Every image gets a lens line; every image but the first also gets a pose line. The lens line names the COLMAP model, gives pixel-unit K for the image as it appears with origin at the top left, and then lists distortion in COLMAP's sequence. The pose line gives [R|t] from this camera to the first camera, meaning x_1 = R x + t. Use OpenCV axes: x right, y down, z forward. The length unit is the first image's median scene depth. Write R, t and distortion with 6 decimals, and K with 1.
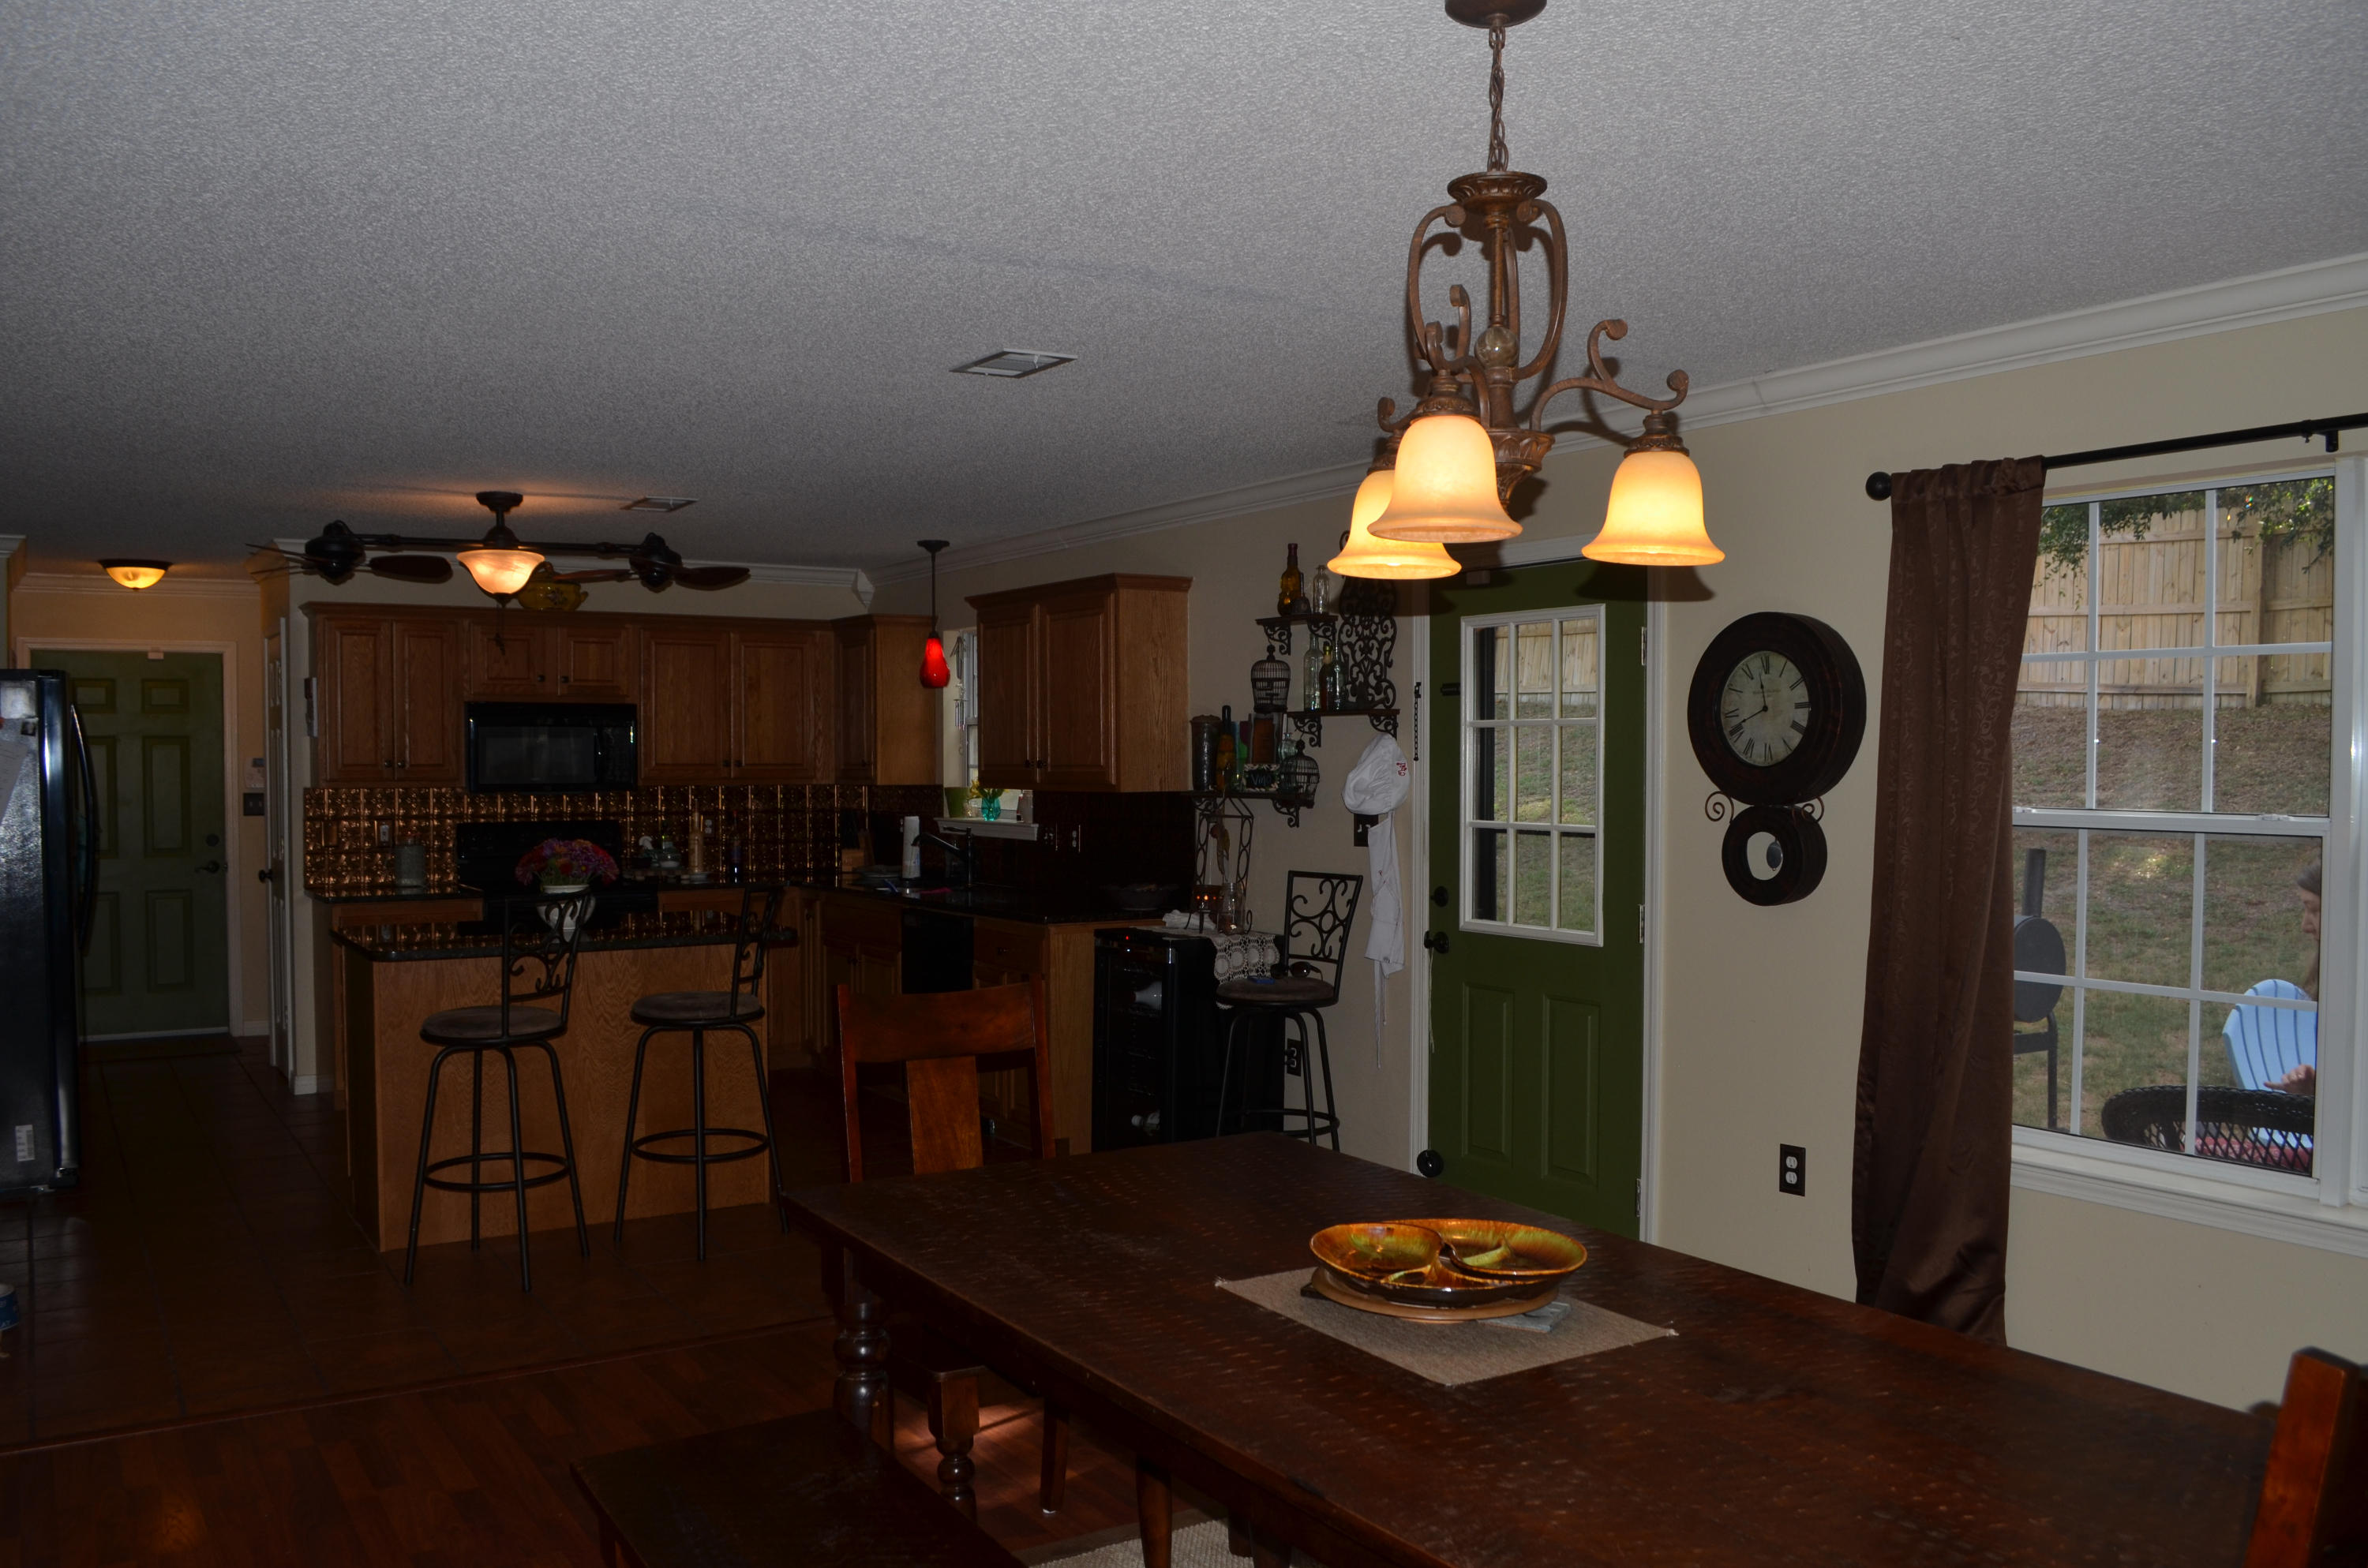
lens RADIAL K [[1842.5, 0, 1127.2], [0, 1842.5, 793.6], [0, 0, 1]] dist [-0.089027, 0.003341]
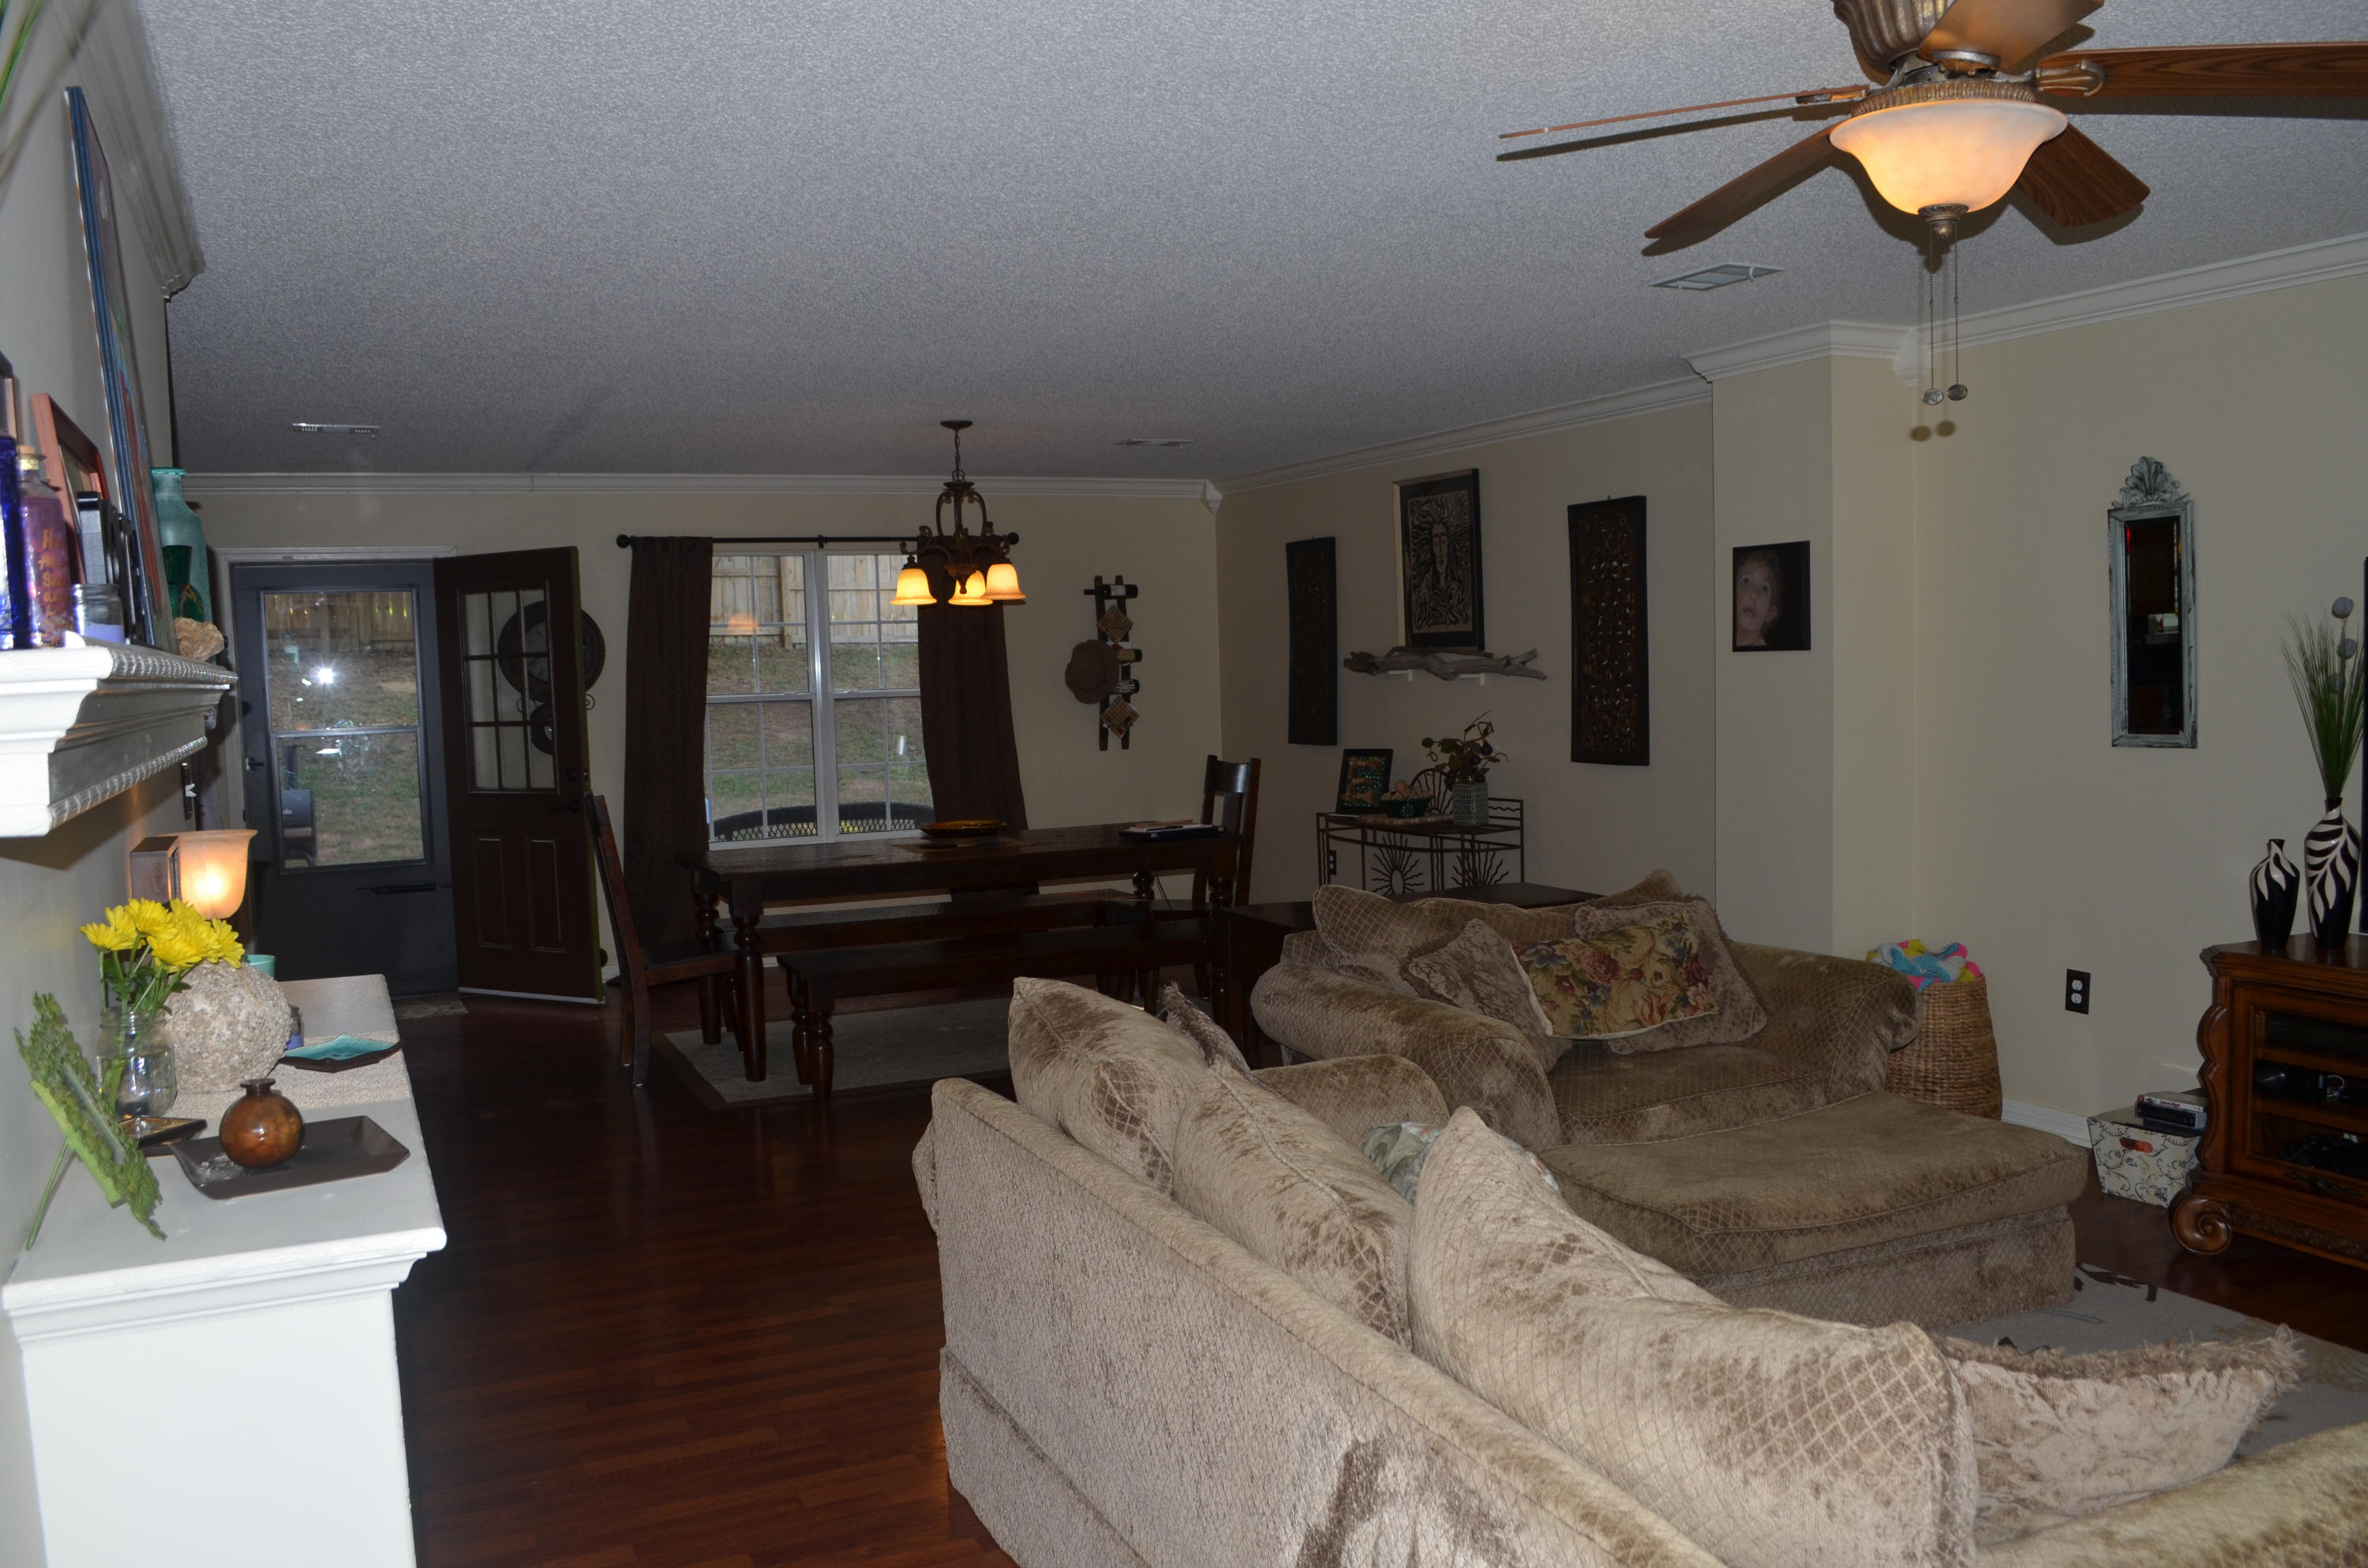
lens RADIAL K [[1862.2, 0, 1186.4], [0, 1862.2, 808.1], [0, 0, 1]] dist [-0.083660, 0.015710]
pose [[0.113503, -0.086077, 0.989802, -1.059586], [0.047007, 0.995590, 0.081190, -0.007283], [-0.992425, 0.037312, 0.117049, 0.098907]]
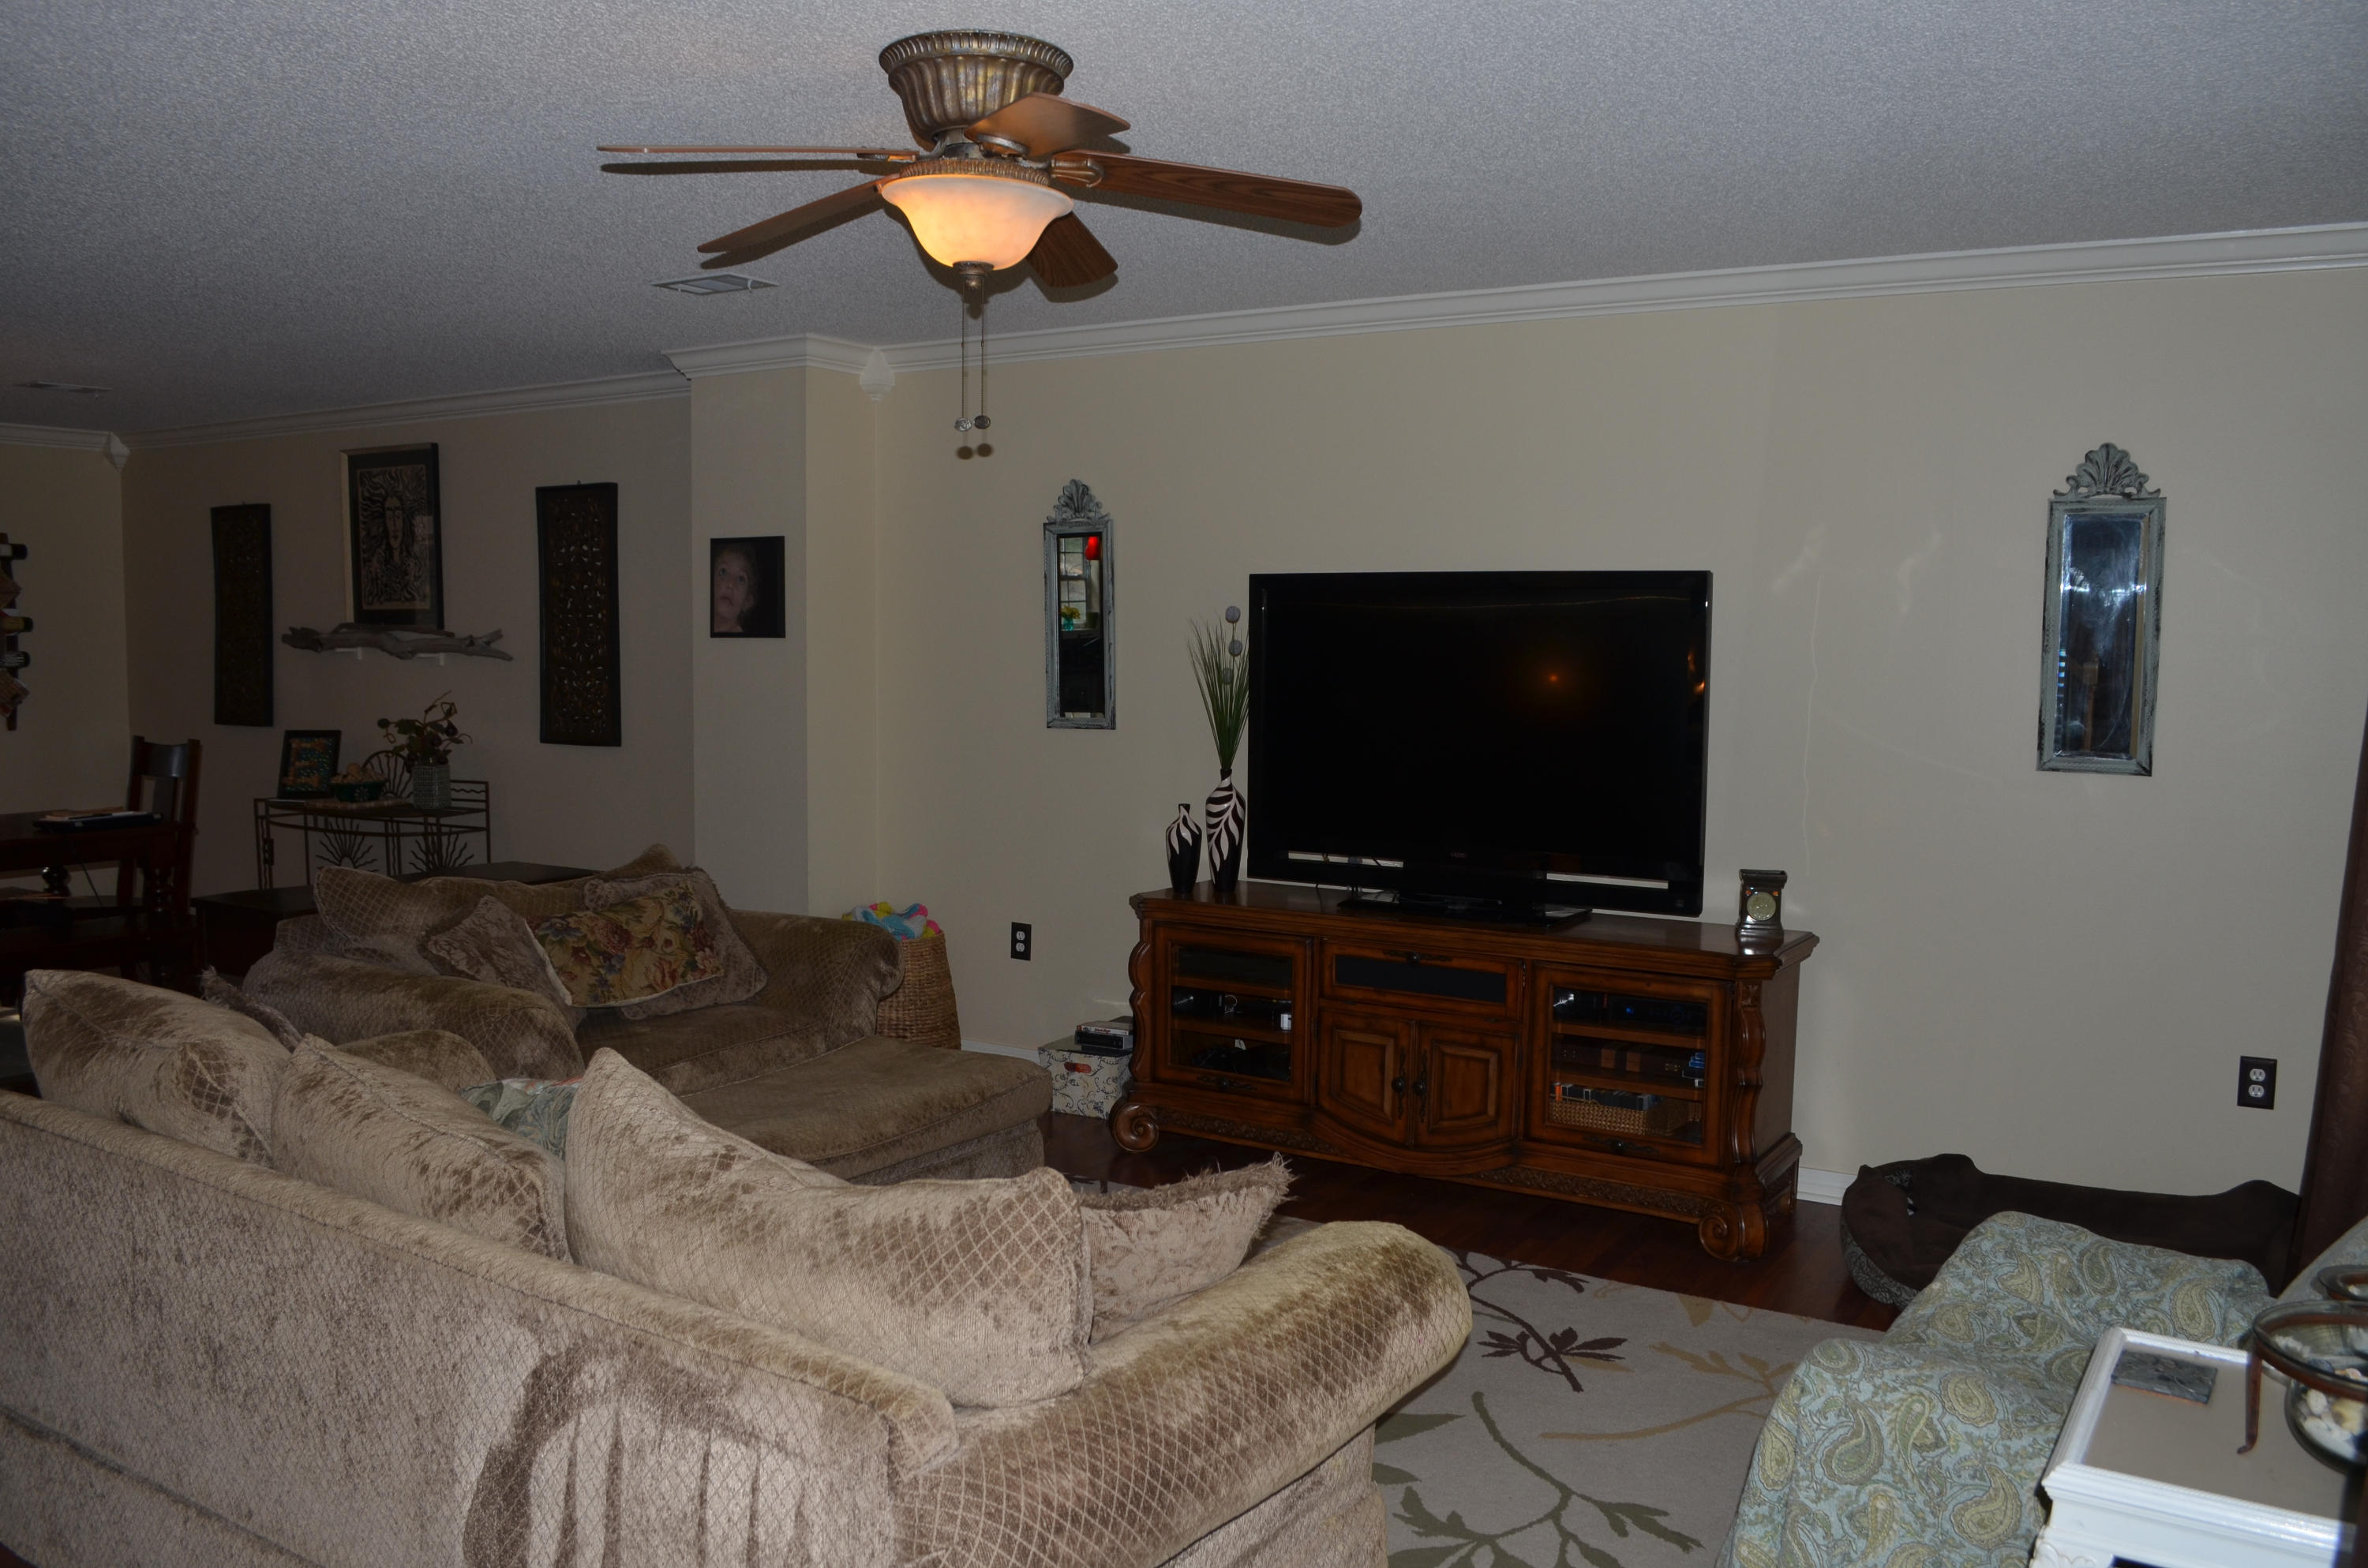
lens RADIAL K [[1862.2, 0, 1186.4], [0, 1862.2, 808.1], [0, 0, 1]] dist [-0.083660, 0.015710]
pose [[-0.446159, -0.090328, 0.890384, -1.096659], [0.007231, 0.994497, 0.104513, -0.007925], [-0.894925, 0.053068, -0.443051, 0.146463]]
